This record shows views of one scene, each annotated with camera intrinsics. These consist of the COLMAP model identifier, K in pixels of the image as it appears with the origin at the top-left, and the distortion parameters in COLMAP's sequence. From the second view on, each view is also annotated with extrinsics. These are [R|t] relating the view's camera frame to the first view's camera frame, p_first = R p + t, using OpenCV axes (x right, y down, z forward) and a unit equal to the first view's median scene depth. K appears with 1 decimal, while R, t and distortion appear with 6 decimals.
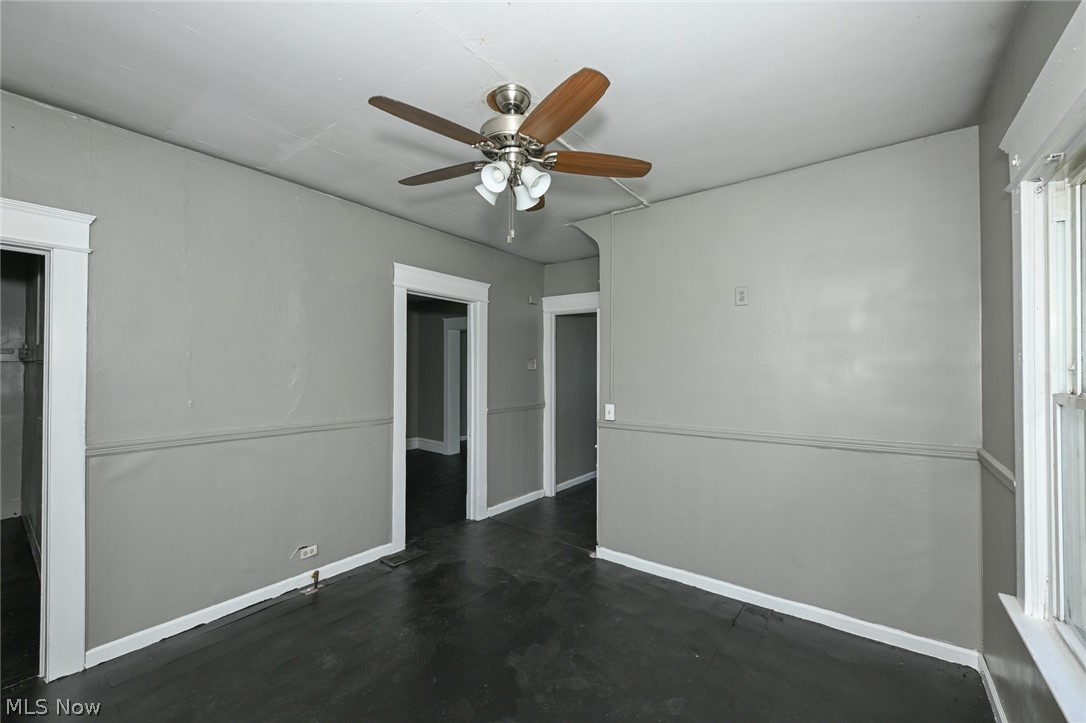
lens RADIAL K [[432.2, 0, 543.6], [0, 432.2, 364.4], [0, 0, 1]] dist [0.000057, 0.000126]
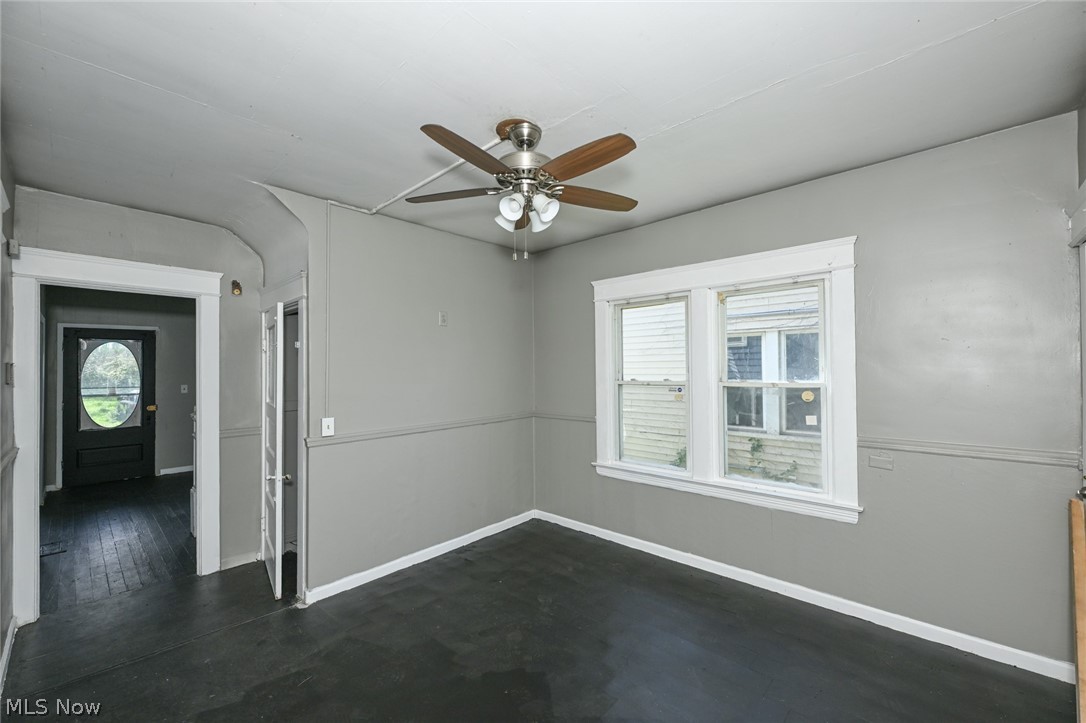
lens RADIAL K [[432.2, 0, 536.4], [0, 432.2, 362.7], [0, 0, 1]] dist [0.000057, 0.000126]
pose [[0.116906, 0.009626, 0.993096, -0.744344], [0.002502, 0.999947, -0.009987, -0.010585], [-0.993140, 0.003652, 0.116876, 0.528260]]
